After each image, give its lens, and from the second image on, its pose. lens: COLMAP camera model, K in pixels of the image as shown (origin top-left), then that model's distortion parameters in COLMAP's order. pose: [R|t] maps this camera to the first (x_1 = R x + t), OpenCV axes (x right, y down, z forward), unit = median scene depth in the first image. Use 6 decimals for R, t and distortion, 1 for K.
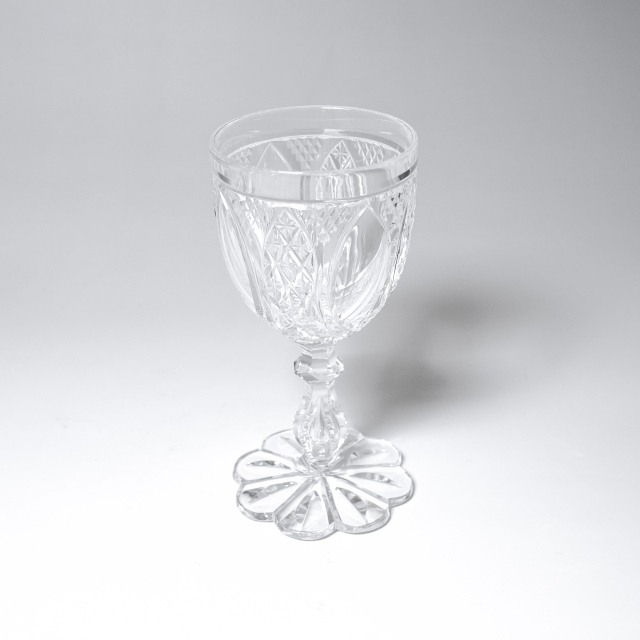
lens RADIAL K [[775.1, 0, 320.0], [0, 775.1, 320.0], [0, 0, 1]] dist [0.004196, -0.002466]
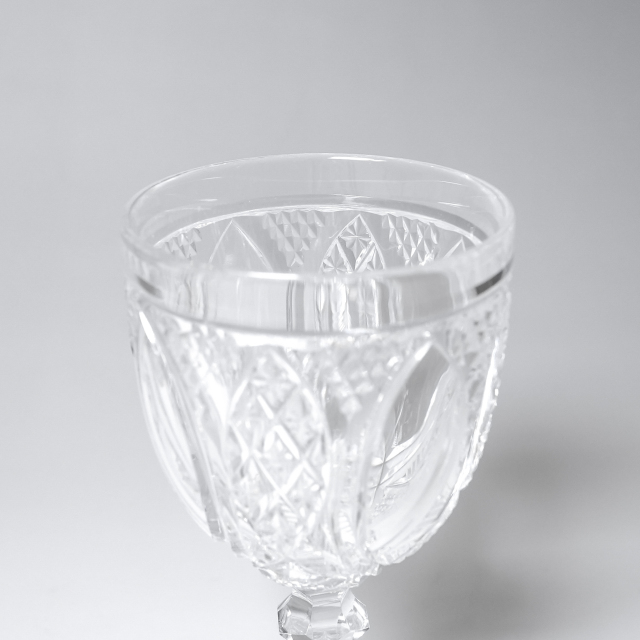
lens RADIAL K [[775.1, 0, 320.0], [0, 775.1, 320.0], [0, 0, 1]] dist [0.004196, -0.002466]
pose [[0.994632, -0.010022, 0.102985, -0.059092], [0.017984, 0.996894, -0.076676, -0.111380], [-0.101897, 0.078117, 0.991723, 0.442476]]
